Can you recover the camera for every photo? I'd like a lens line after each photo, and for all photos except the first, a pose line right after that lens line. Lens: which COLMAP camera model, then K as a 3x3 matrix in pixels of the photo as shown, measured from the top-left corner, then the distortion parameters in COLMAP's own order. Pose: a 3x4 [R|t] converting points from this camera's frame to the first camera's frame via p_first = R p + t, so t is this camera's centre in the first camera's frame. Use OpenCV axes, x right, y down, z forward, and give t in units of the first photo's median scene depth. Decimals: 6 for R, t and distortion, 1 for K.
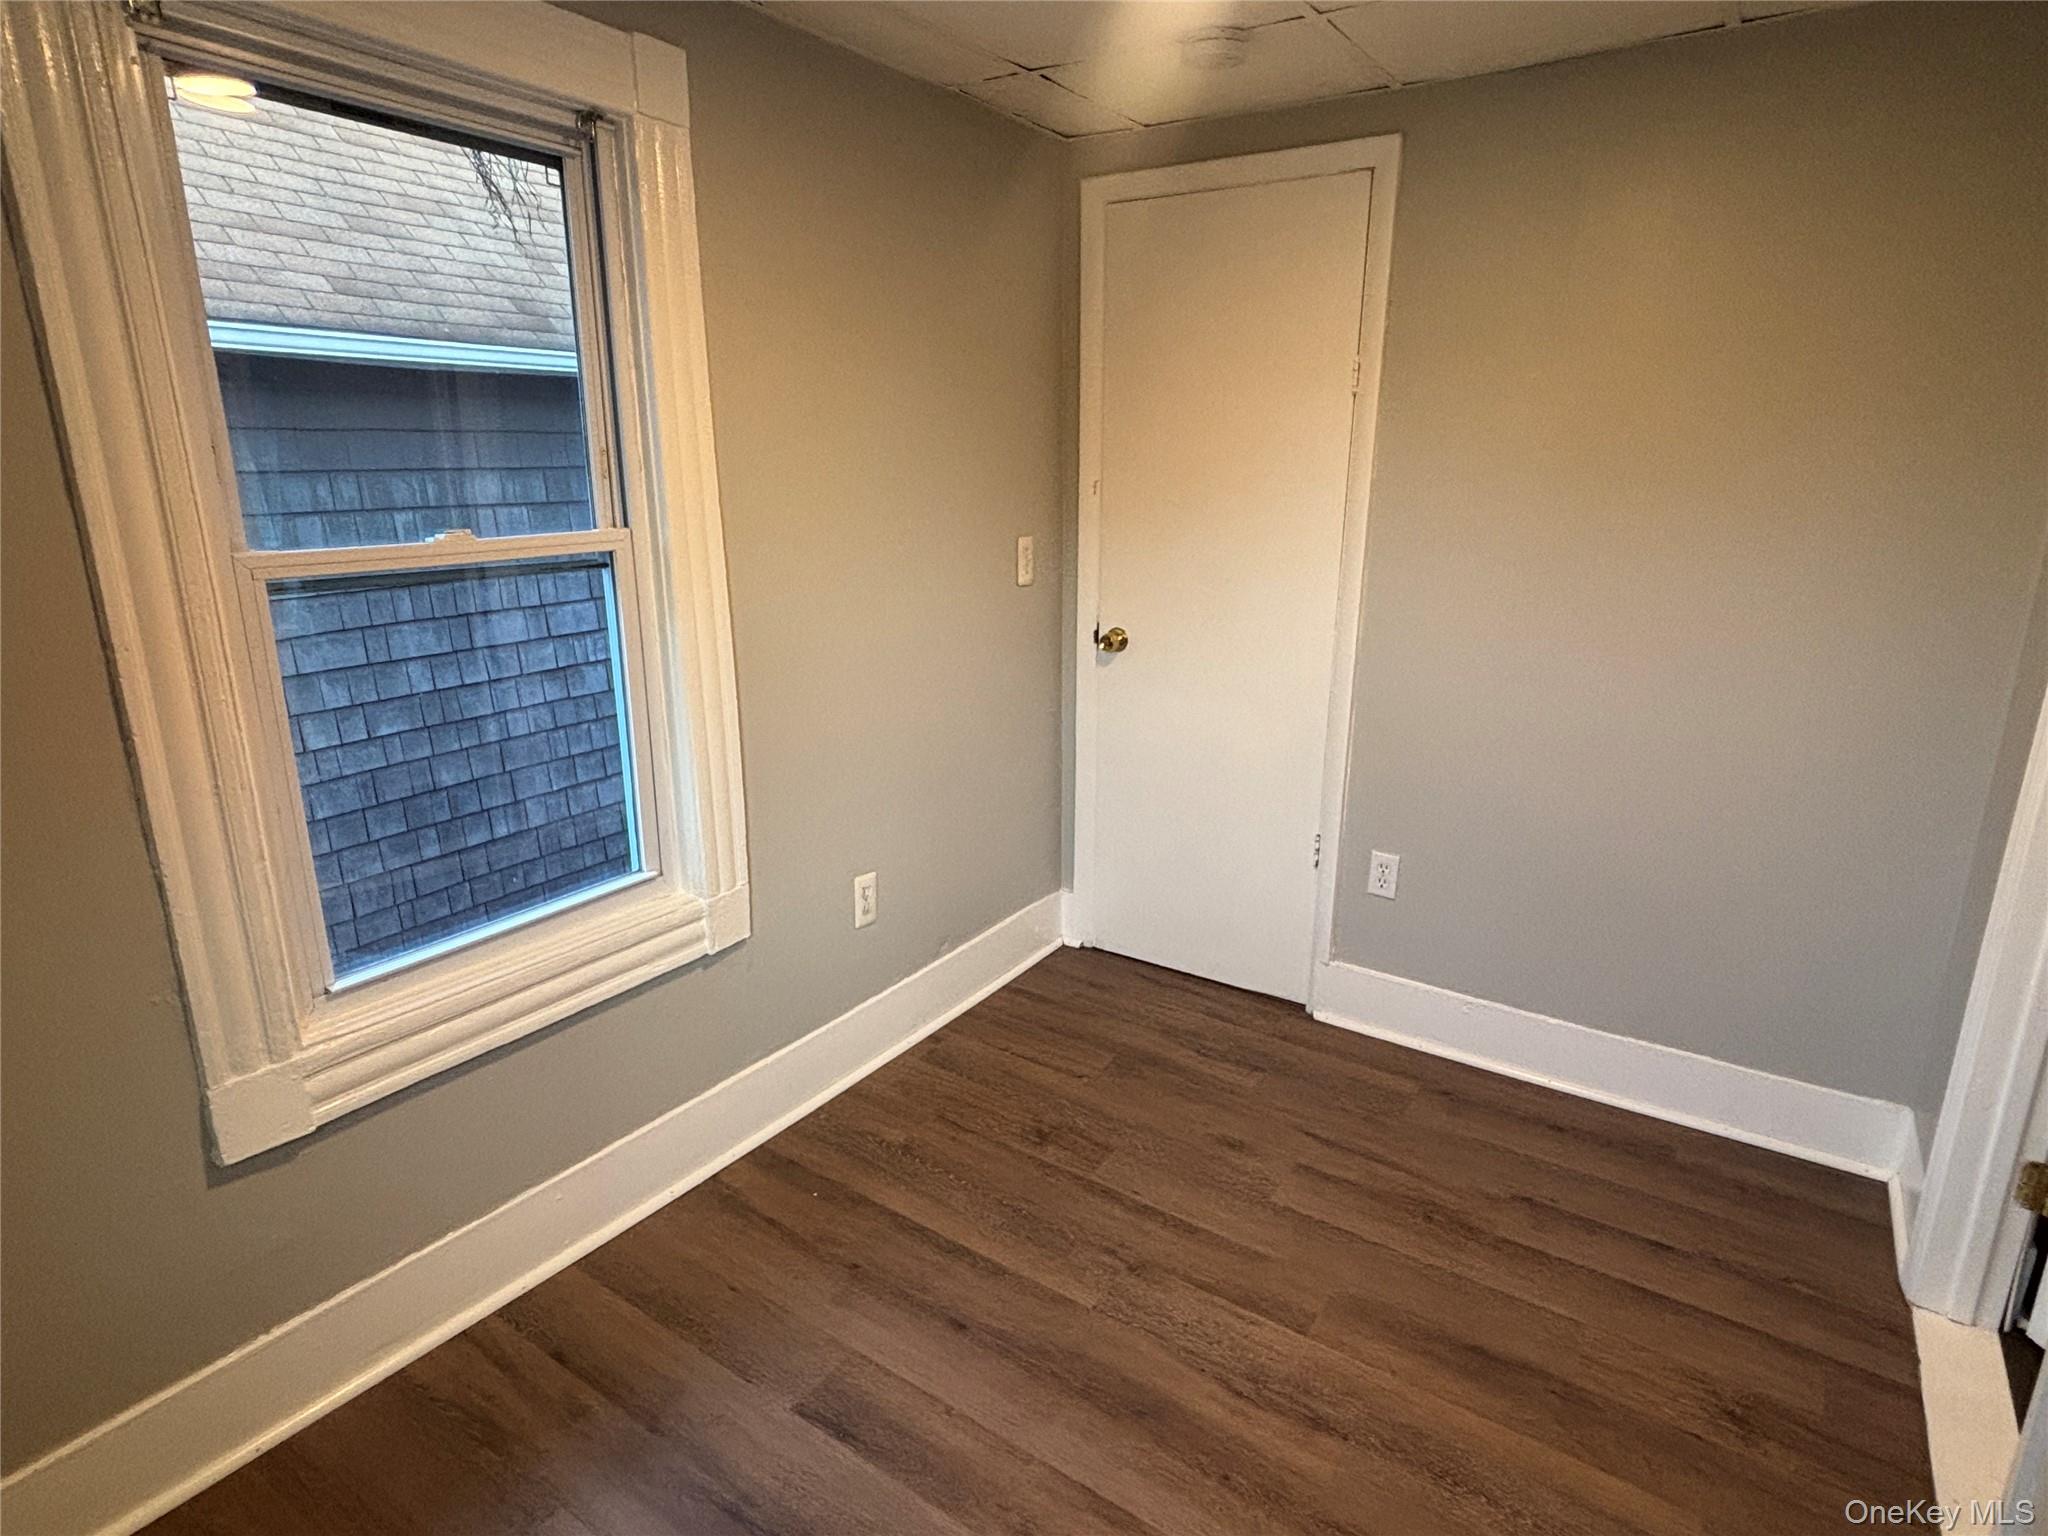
lens RADIAL K [[1107.4, 0, 1018.1], [0, 1107.4, 766.8], [0, 0, 1]] dist [0.000241, 0.001110]
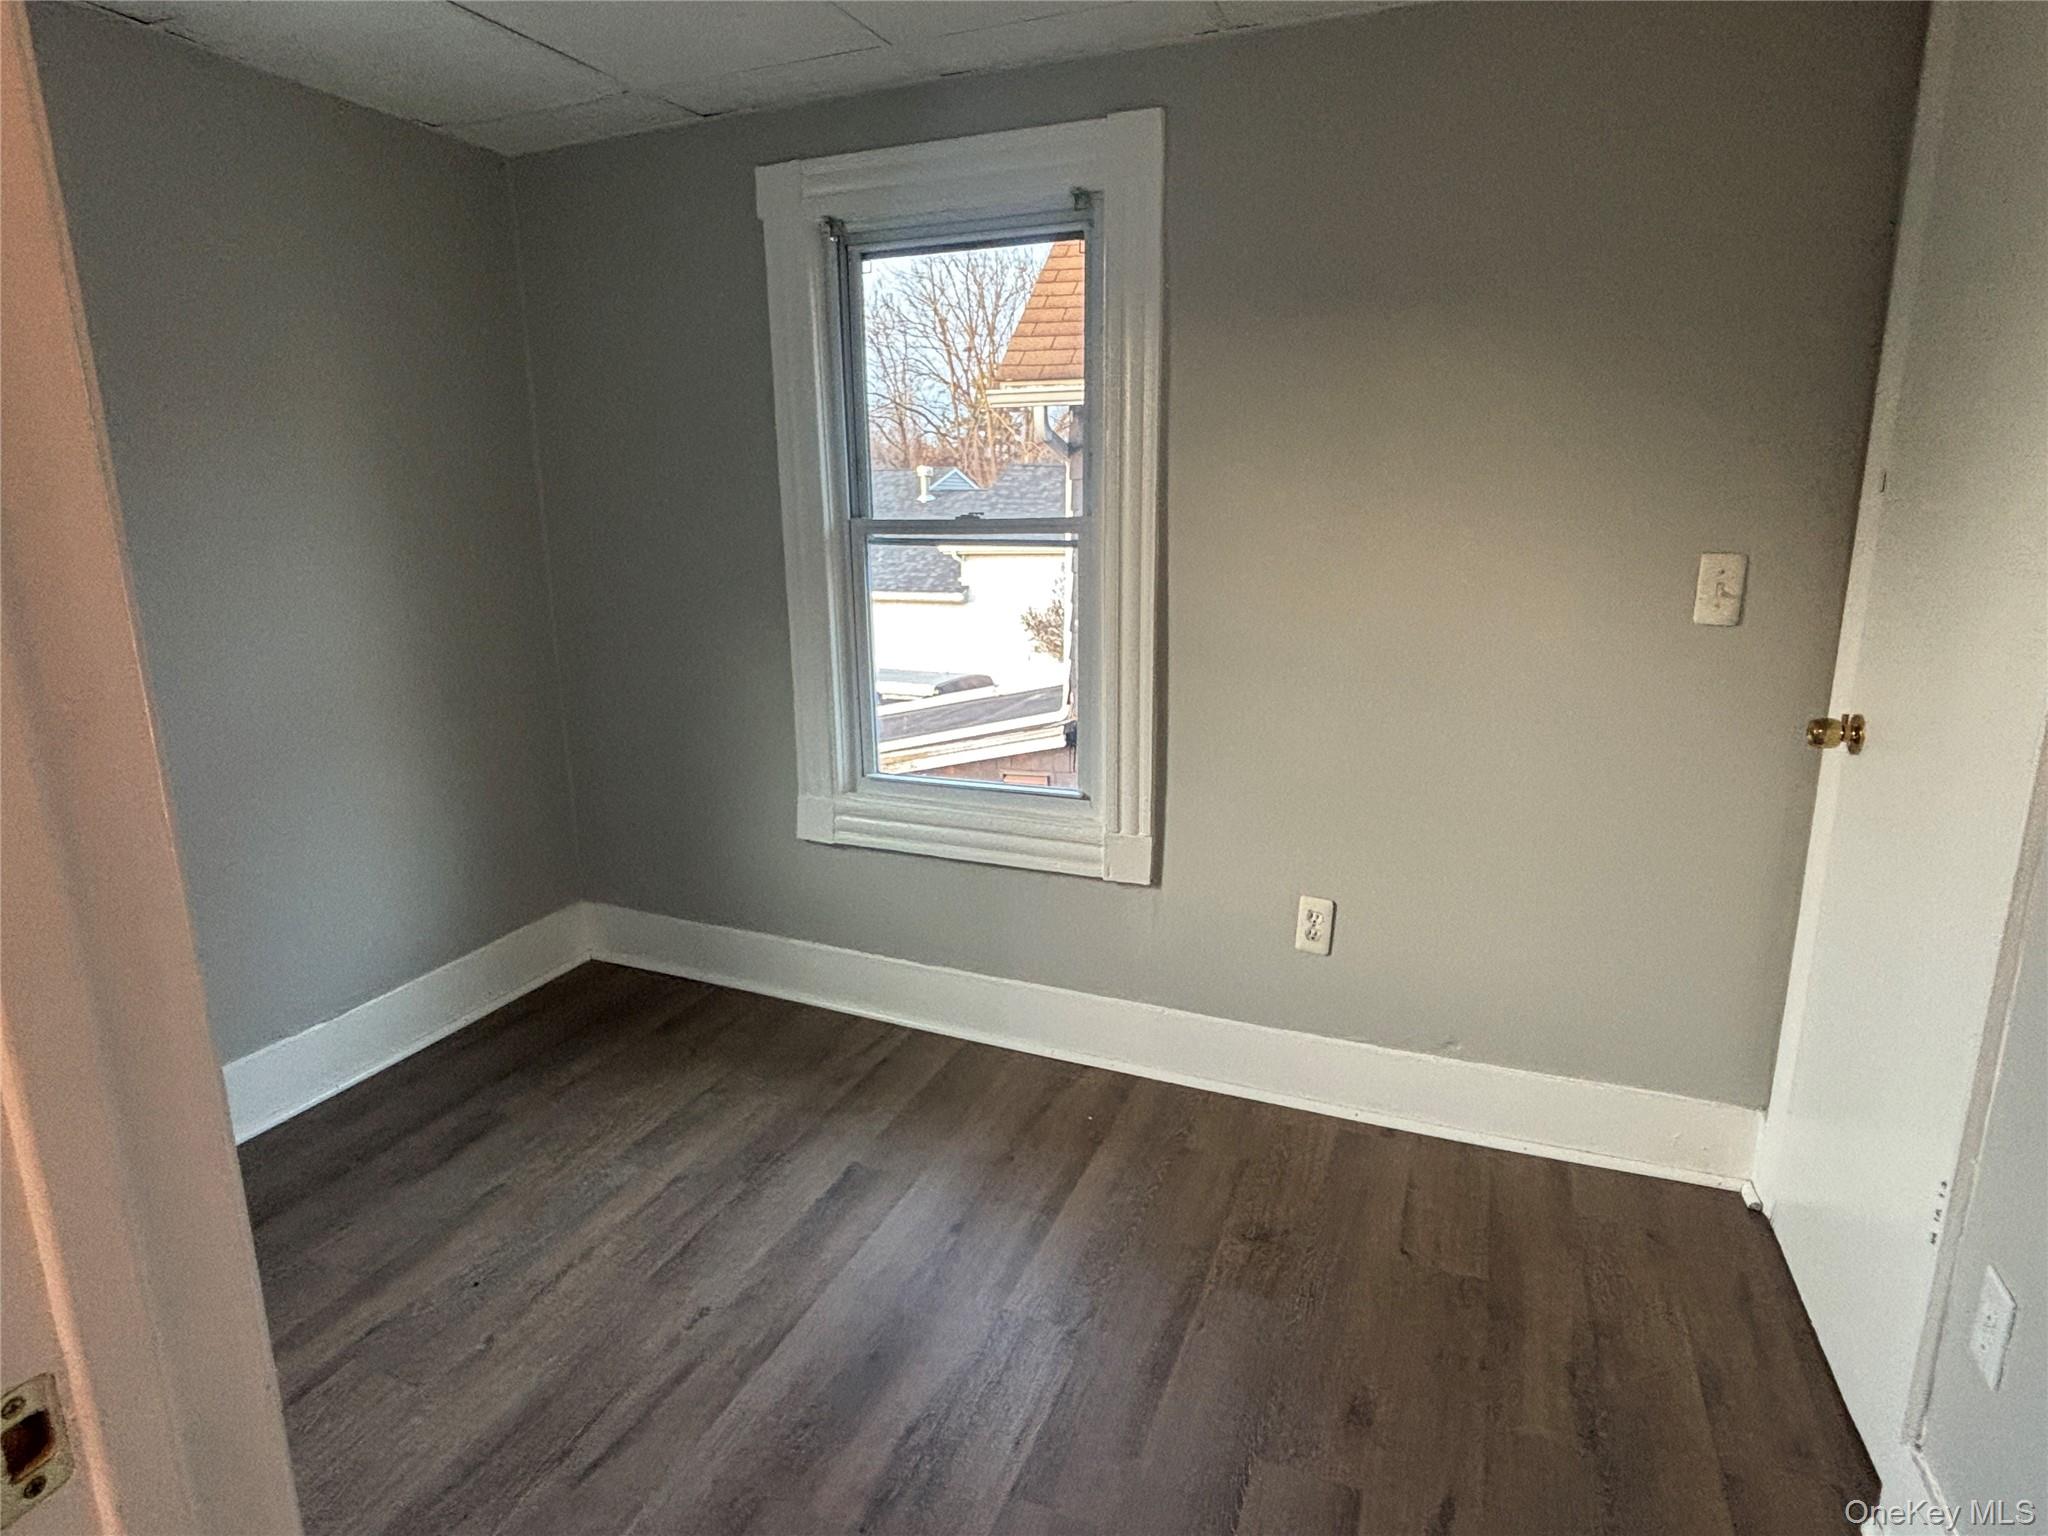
lens RADIAL K [[1107.4, 0, 1021.1], [0, 1107.4, 765.8], [0, 0, 1]] dist [0.000241, 0.001110]
pose [[0.207413, 0.226995, -0.951553, 0.753272], [-0.252360, 0.952198, 0.172141, -0.118912], [0.945142, 0.204430, 0.254783, 0.564295]]
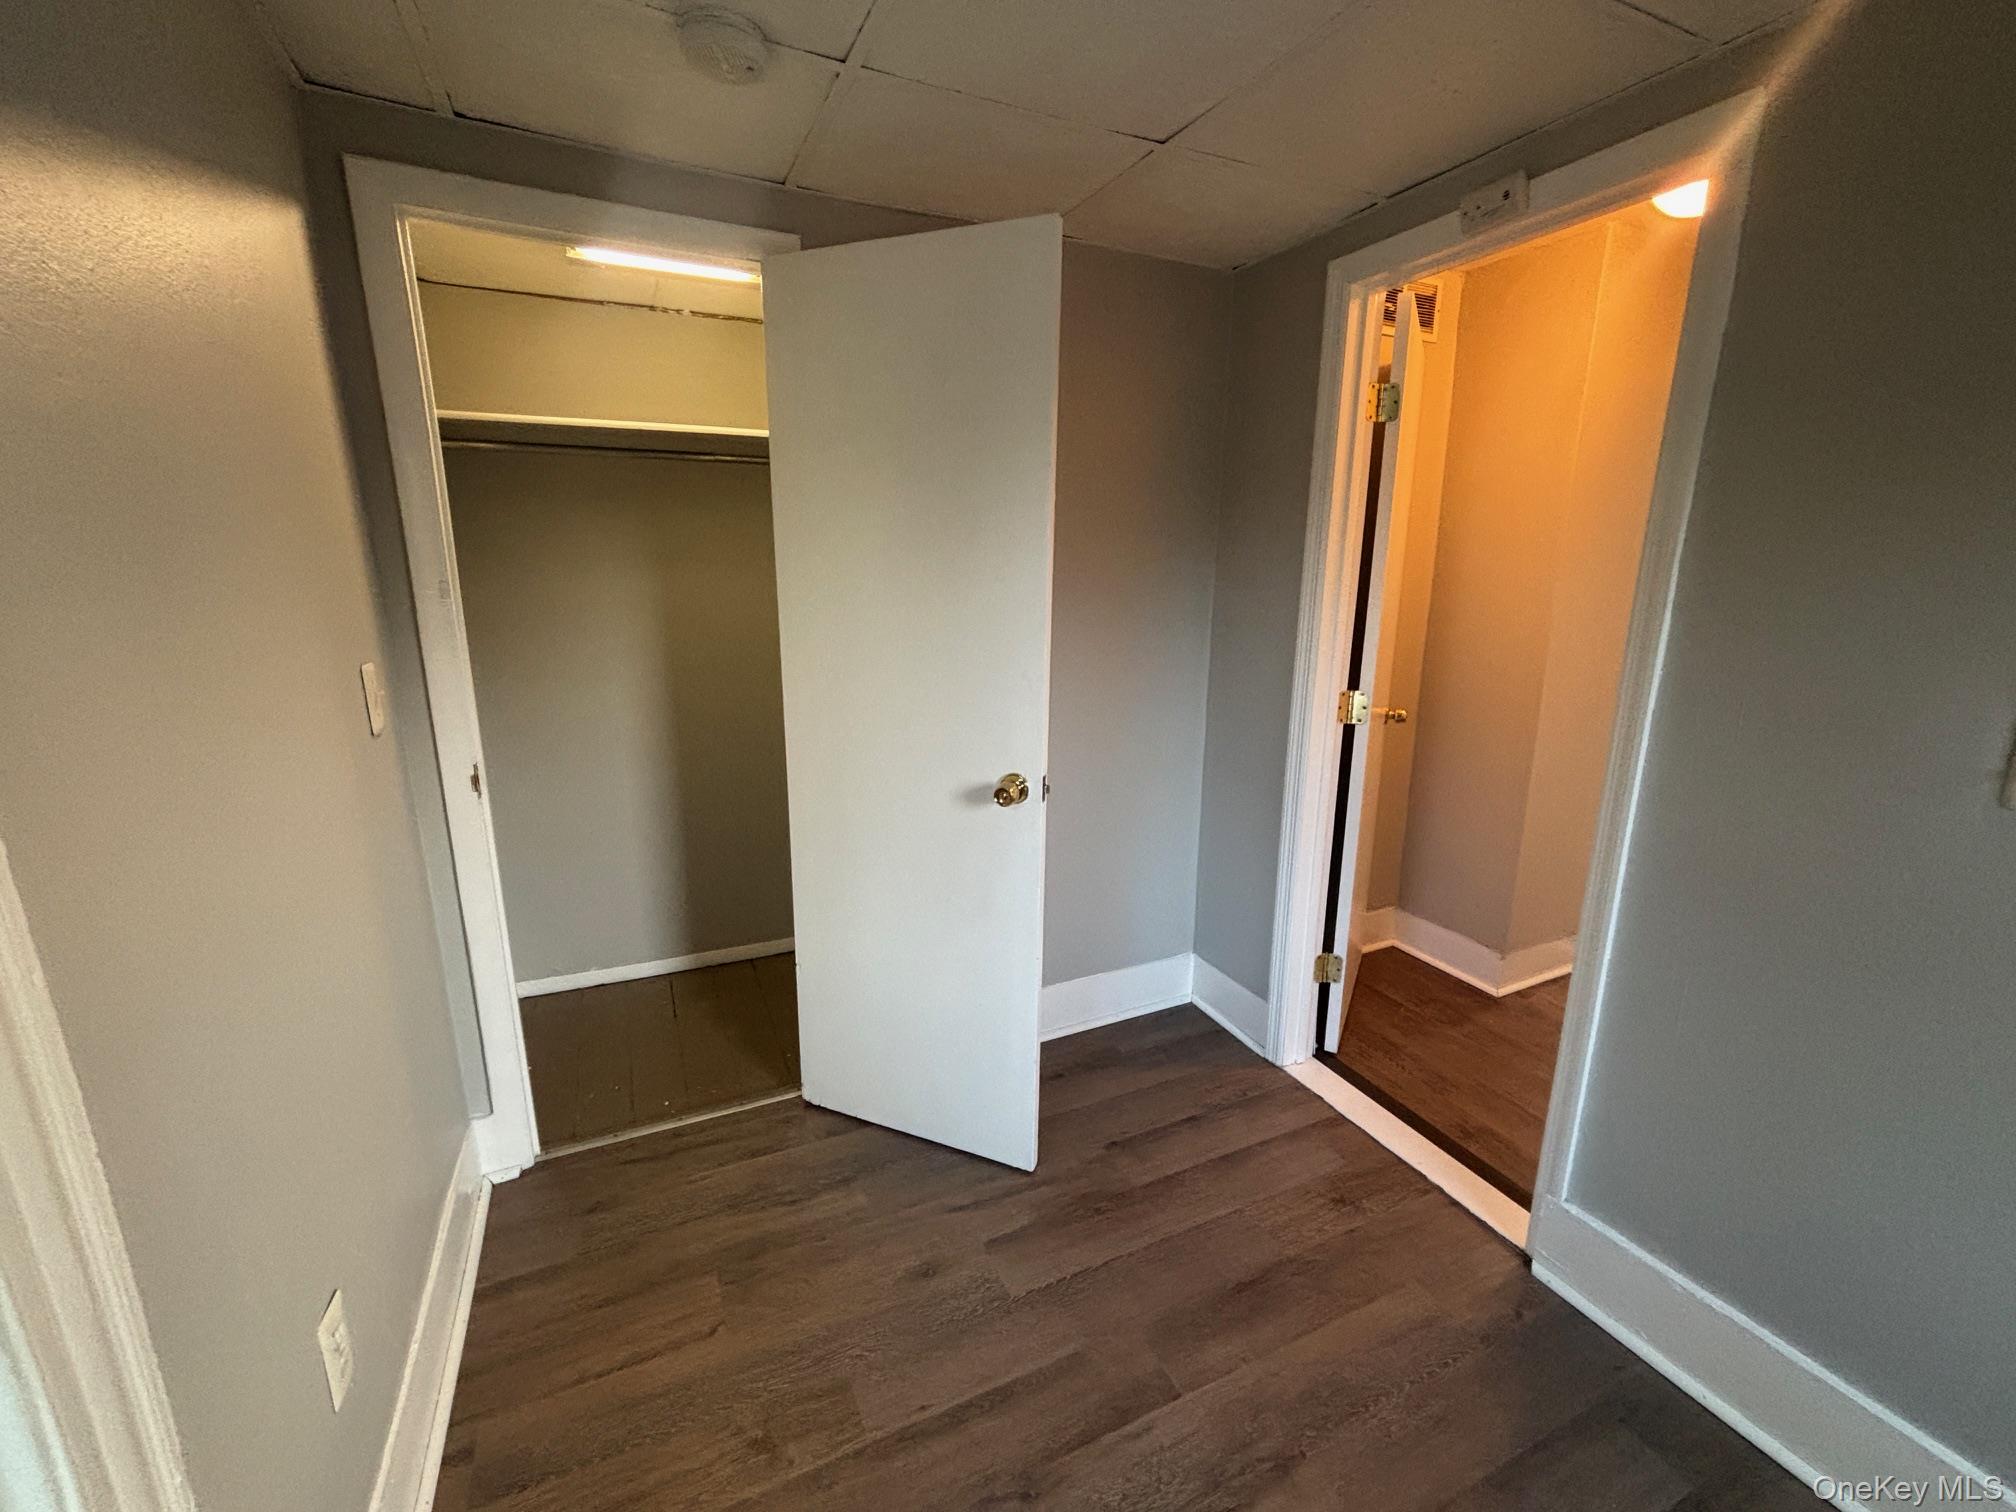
lens RADIAL K [[825.3, 0, 1013.5], [0, 825.3, 750.7], [0, 0, 1]] dist [0.002941, 0.000163]
pose [[0.502641, -0.191062, 0.843118, -0.292700], [0.223828, 0.970778, 0.086552, -0.143427], [-0.835017, 0.145208, 0.530718, 0.519254]]
